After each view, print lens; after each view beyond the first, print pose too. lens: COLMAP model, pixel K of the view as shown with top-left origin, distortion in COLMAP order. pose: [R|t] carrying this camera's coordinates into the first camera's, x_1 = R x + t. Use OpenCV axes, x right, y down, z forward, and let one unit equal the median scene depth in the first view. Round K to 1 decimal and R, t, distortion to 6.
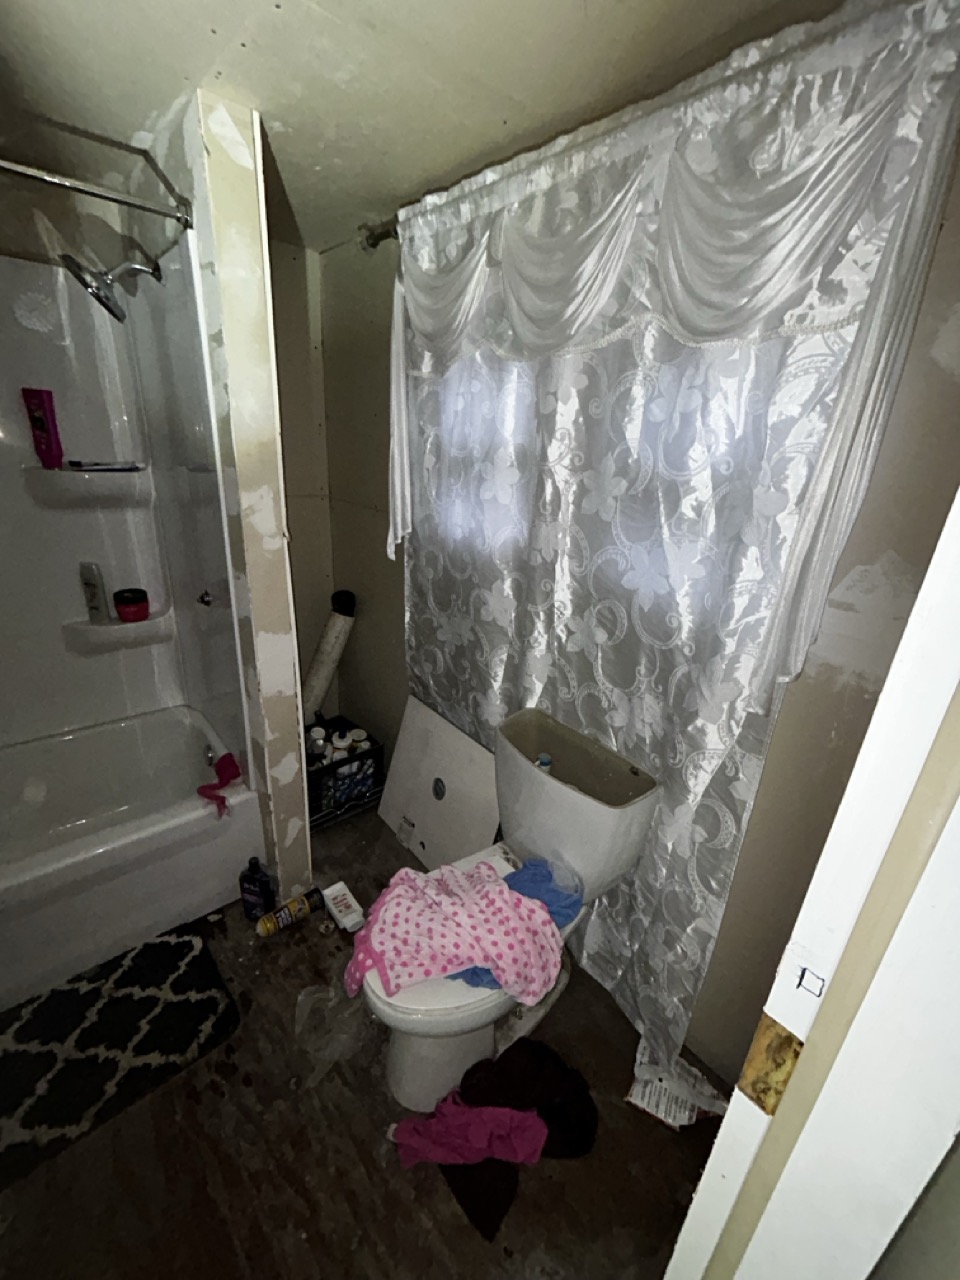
lens RADIAL K [[519.1, 0, 480.7], [0, 519.1, 634.0], [0, 0, 1]] dist [0.000406, -0.000117]
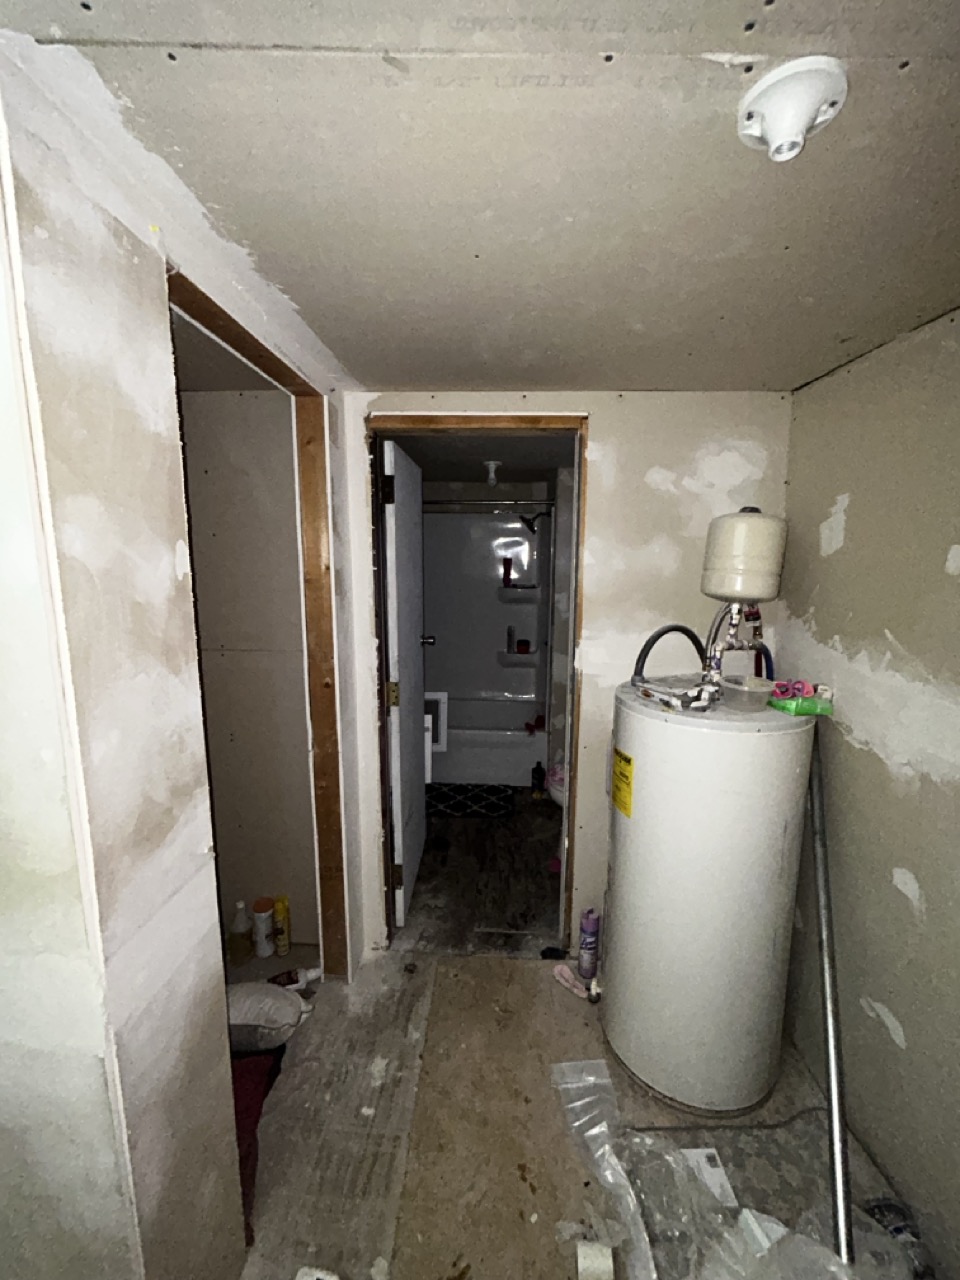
lens RADIAL K [[519.1, 0, 484.7], [0, 519.1, 638.7], [0, 0, 1]] dist [0.000406, -0.000117]
pose [[0.719680, 0.070603, -0.690707, 0.850055], [-0.217281, 0.967749, -0.127474, 0.267882], [0.659431, 0.241818, 0.711810, -0.795142]]
